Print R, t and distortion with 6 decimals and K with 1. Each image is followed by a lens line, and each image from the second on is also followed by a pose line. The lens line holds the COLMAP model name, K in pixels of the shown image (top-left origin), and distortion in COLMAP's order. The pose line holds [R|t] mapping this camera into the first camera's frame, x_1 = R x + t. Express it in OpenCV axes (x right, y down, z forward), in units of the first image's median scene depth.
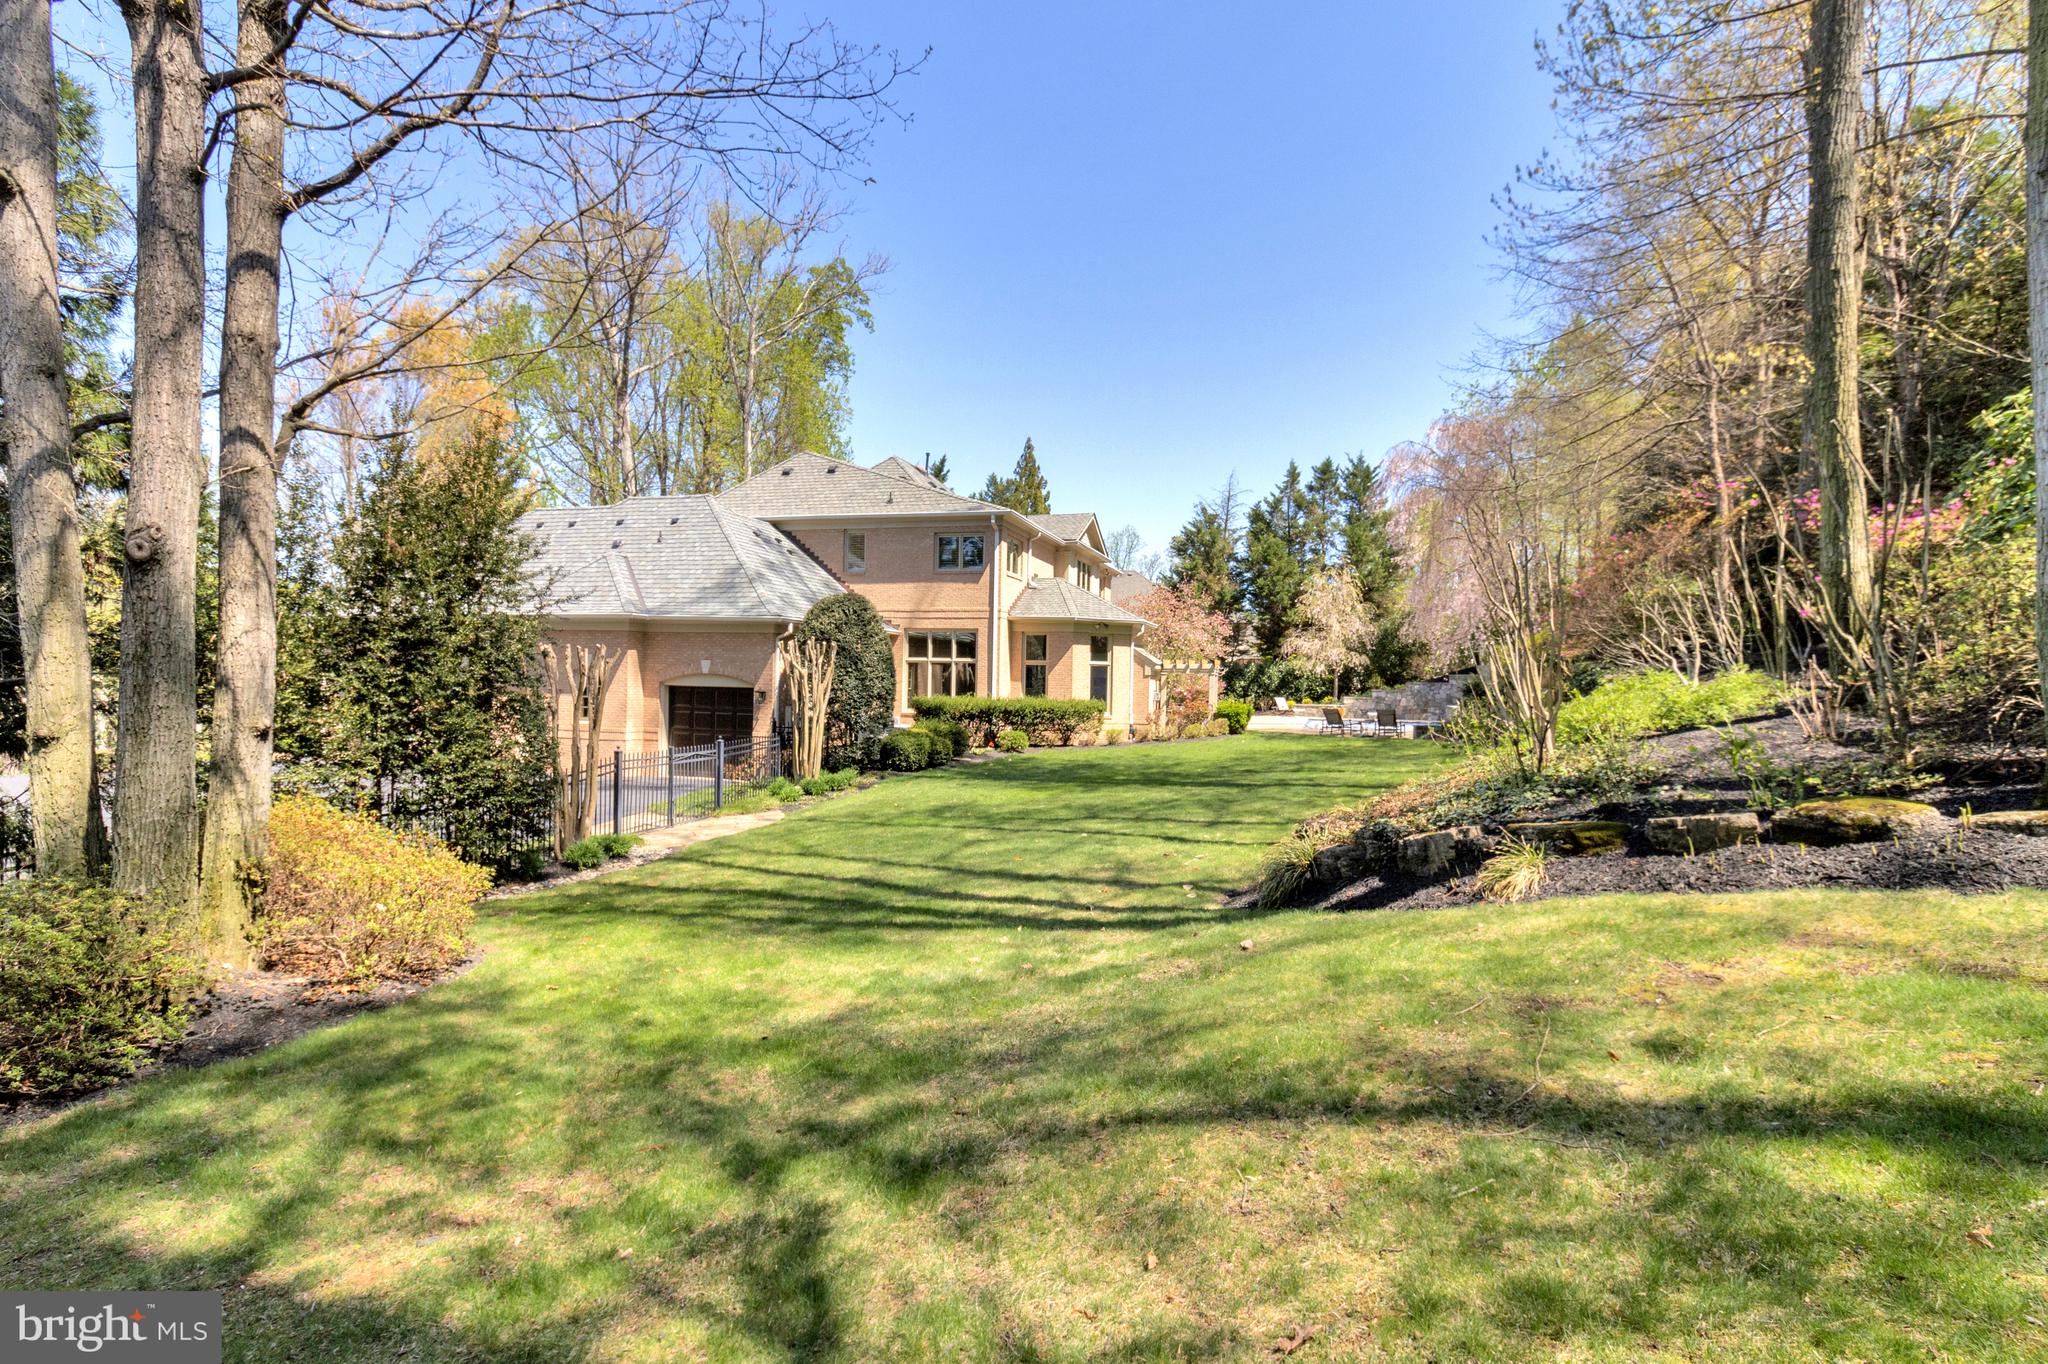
lens RADIAL K [[1038.5, 0, 1024.1], [0, 1038.5, 680.9], [0, 0, 1]] dist [-0.001514, -0.000020]
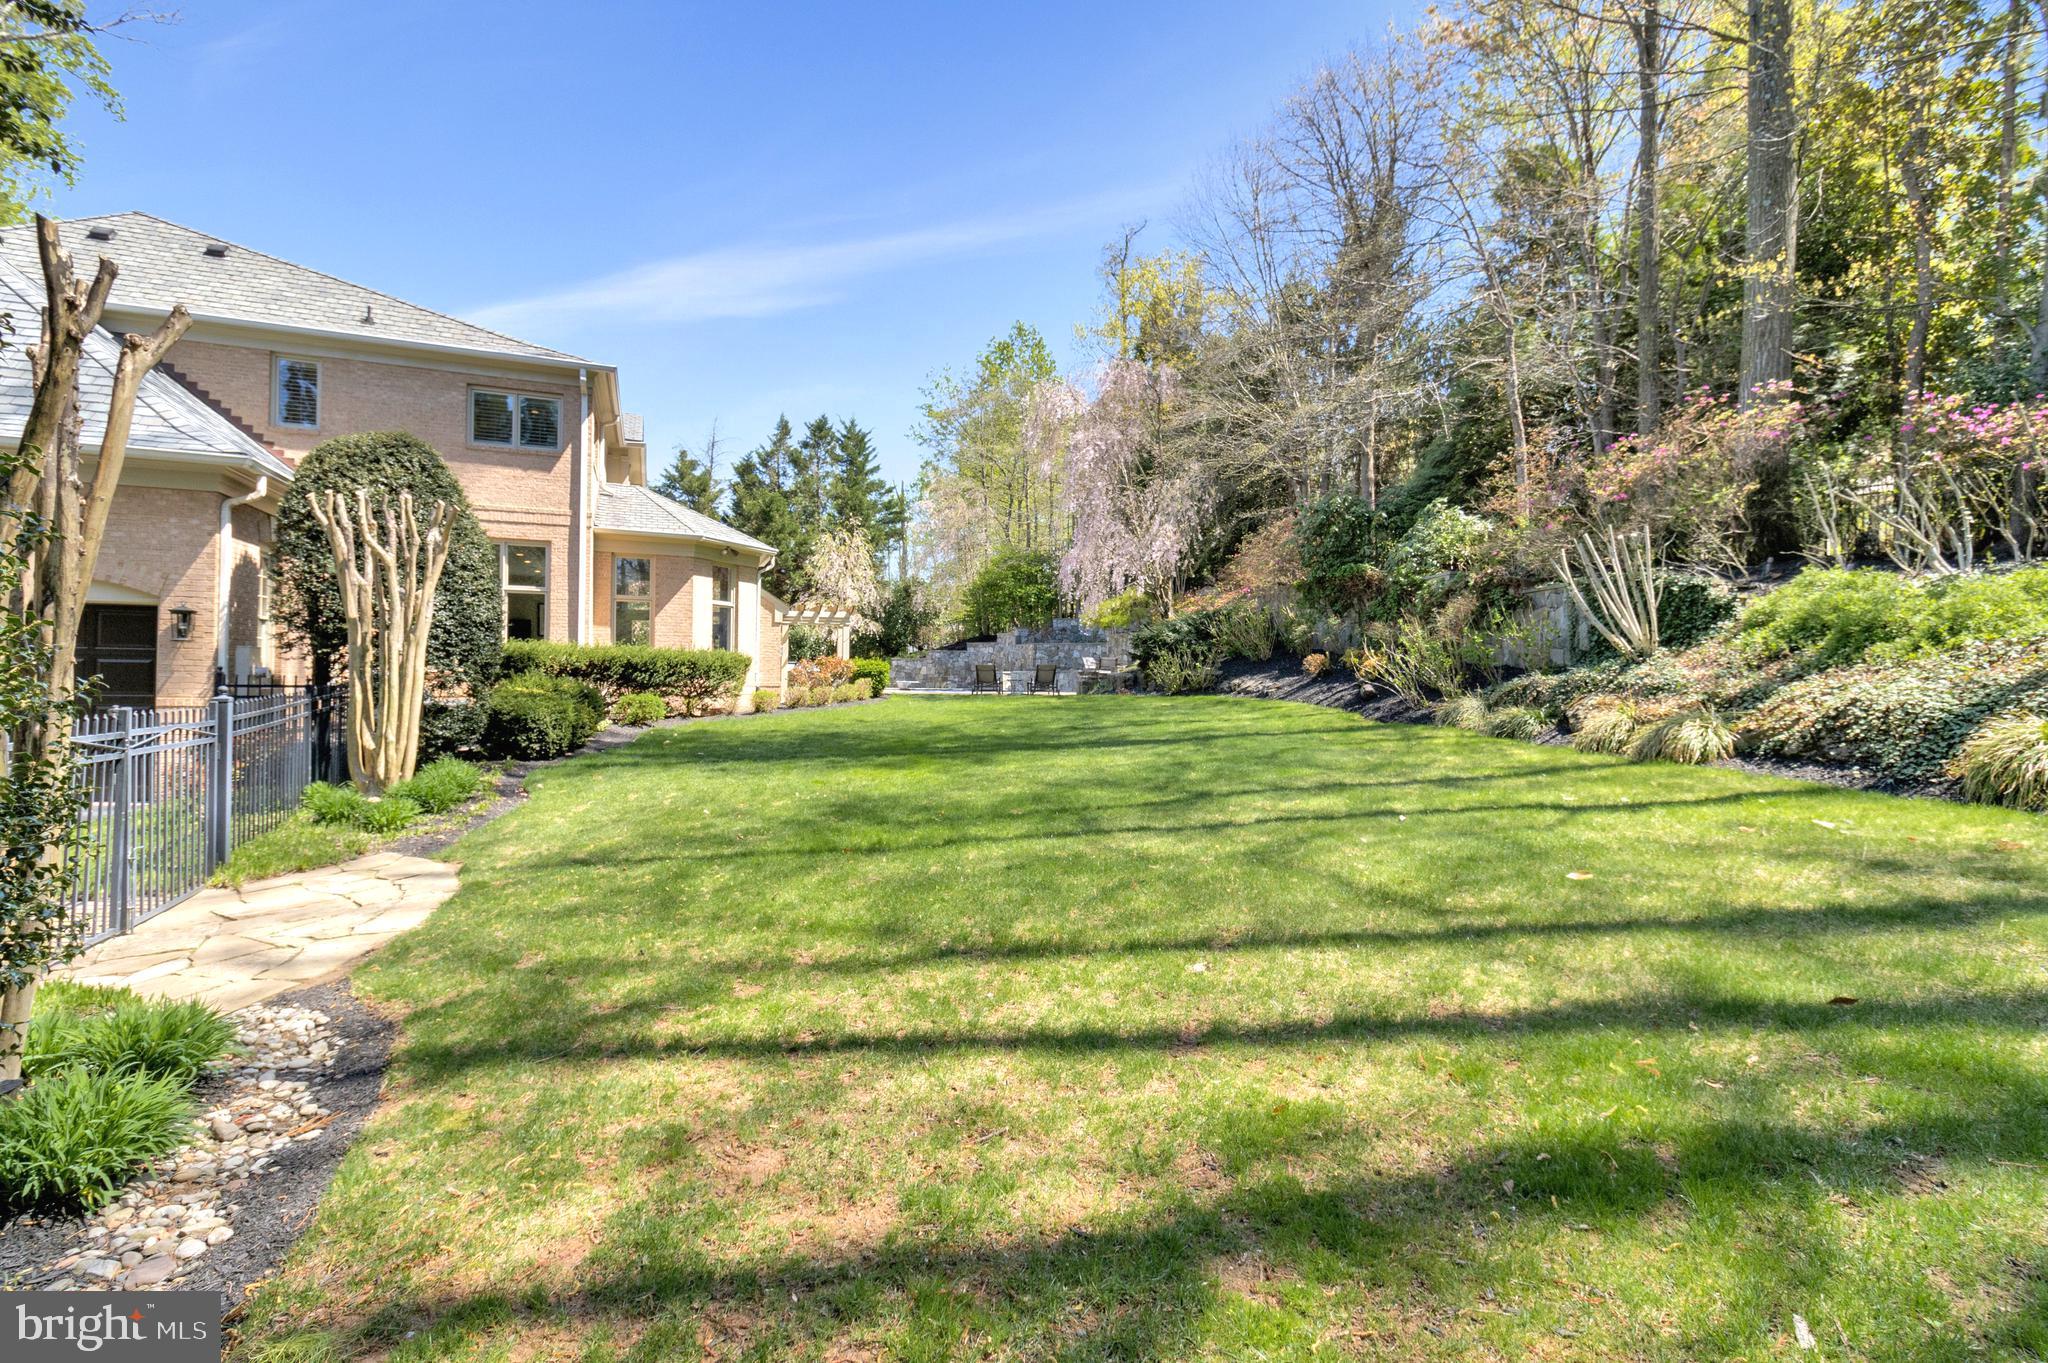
lens RADIAL K [[955.4, 0, 1023.6], [0, 955.4, 679.6], [0, 0, 1]] dist [0.001568, 0.000246]
pose [[0.782505, -0.005721, 0.622618, -0.179769], [-0.000364, 0.999953, 0.009645, 0.029942], [-0.622644, -0.007774, 0.782467, 0.330402]]
